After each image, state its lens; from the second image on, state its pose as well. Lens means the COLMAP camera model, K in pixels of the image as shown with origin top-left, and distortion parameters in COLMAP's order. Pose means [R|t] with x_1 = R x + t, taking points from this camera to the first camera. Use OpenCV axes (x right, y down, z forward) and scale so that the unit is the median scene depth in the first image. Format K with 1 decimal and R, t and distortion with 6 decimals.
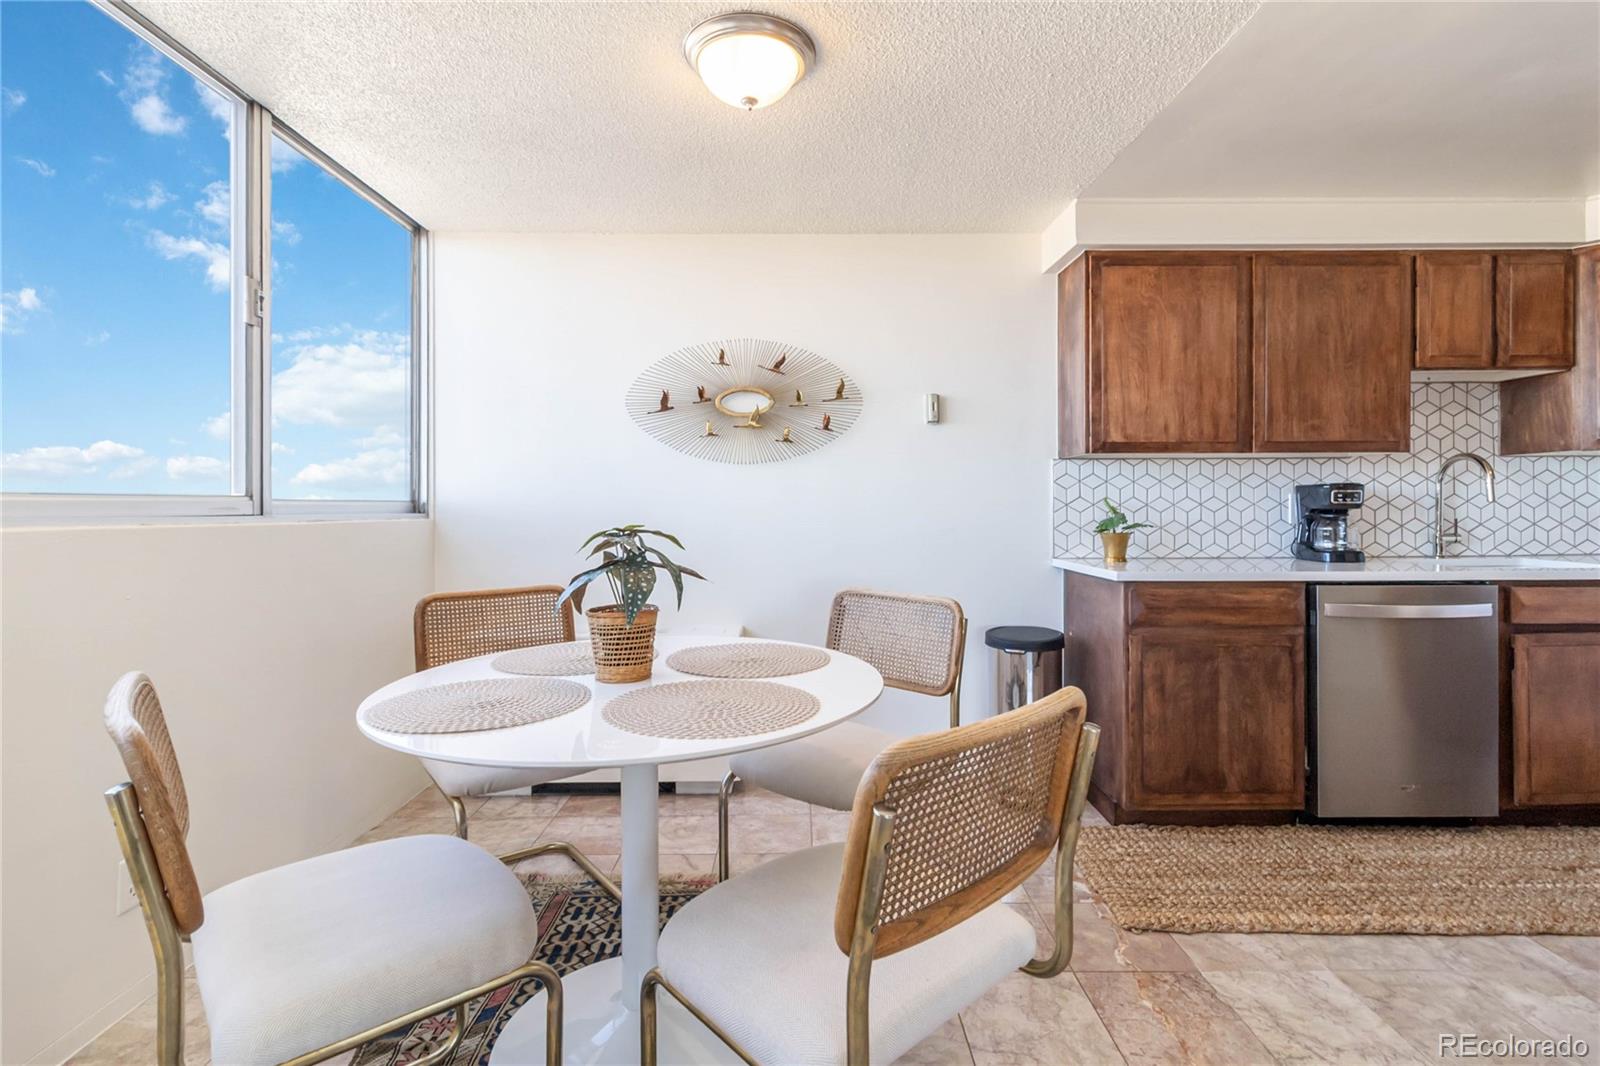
lens RADIAL K [[761.5, 0, 793.1], [0, 761.5, 506.5], [0, 0, 1]] dist [0.001701, 0.000726]
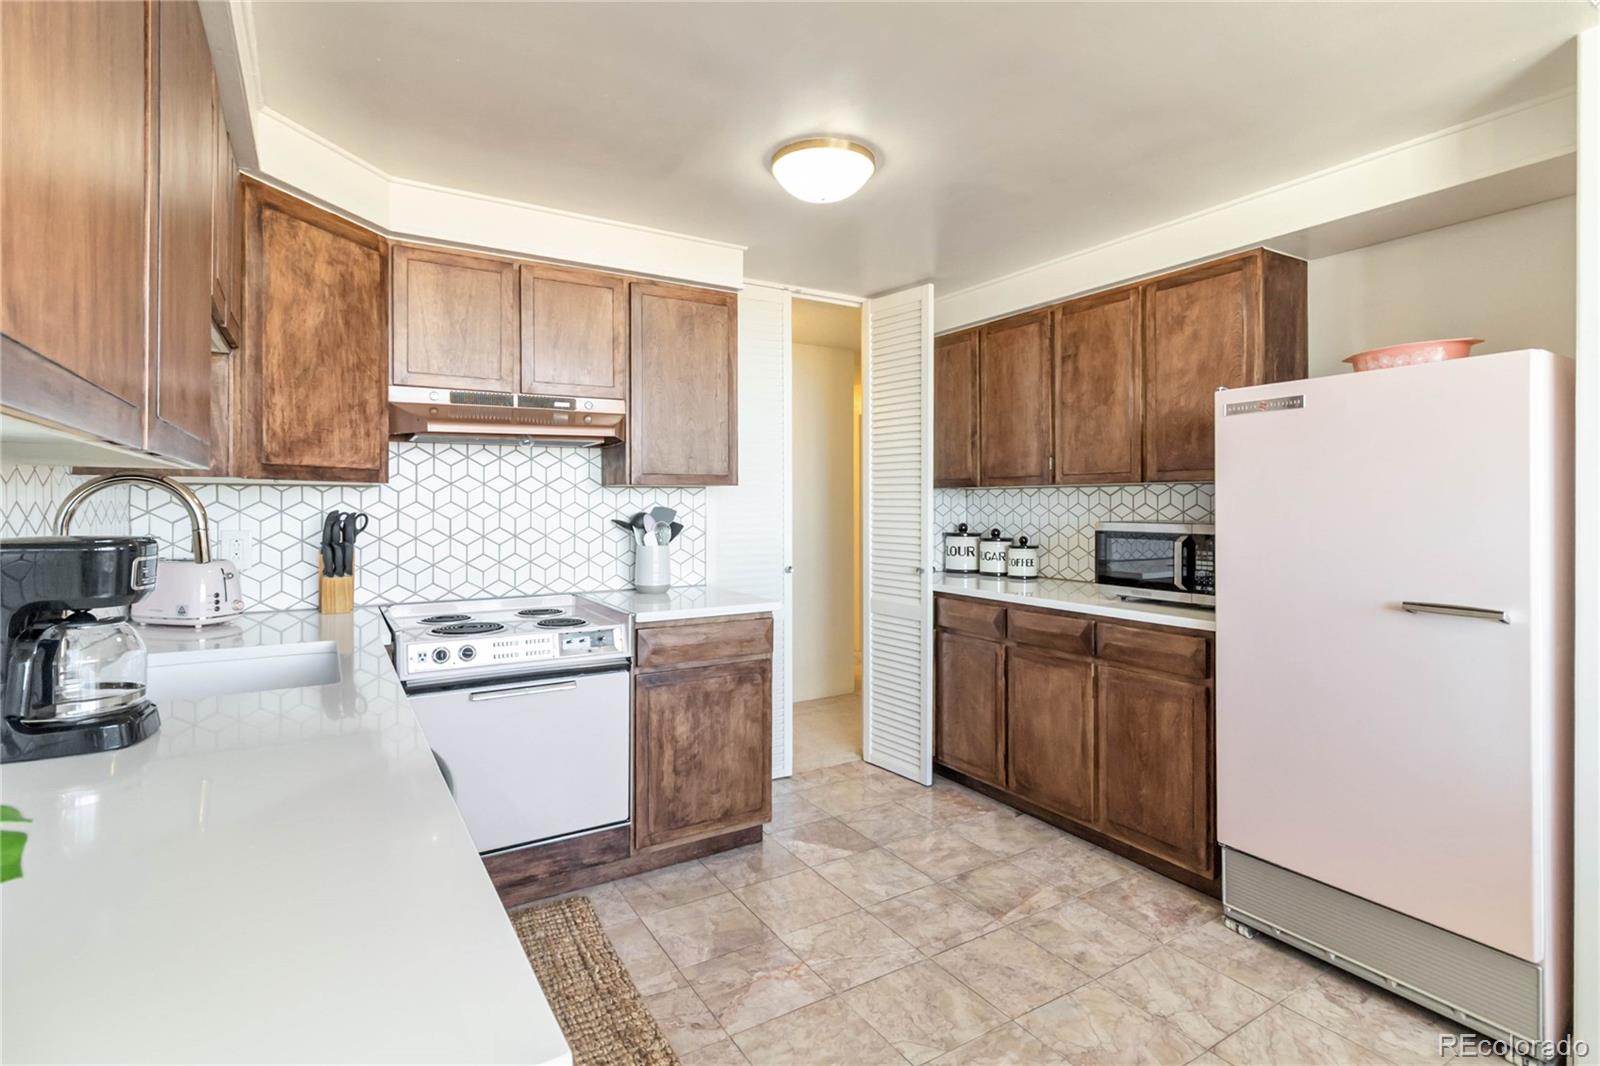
lens RADIAL K [[761.5, 0, 793.1], [0, 761.5, 506.5], [0, 0, 1]] dist [0.001701, 0.000726]
pose [[-0.516985, 0.001946, 0.855992, 0.215734], [0.002820, 0.999996, -0.000570, -0.047107], [-0.855990, 0.002119, -0.516989, 0.935413]]
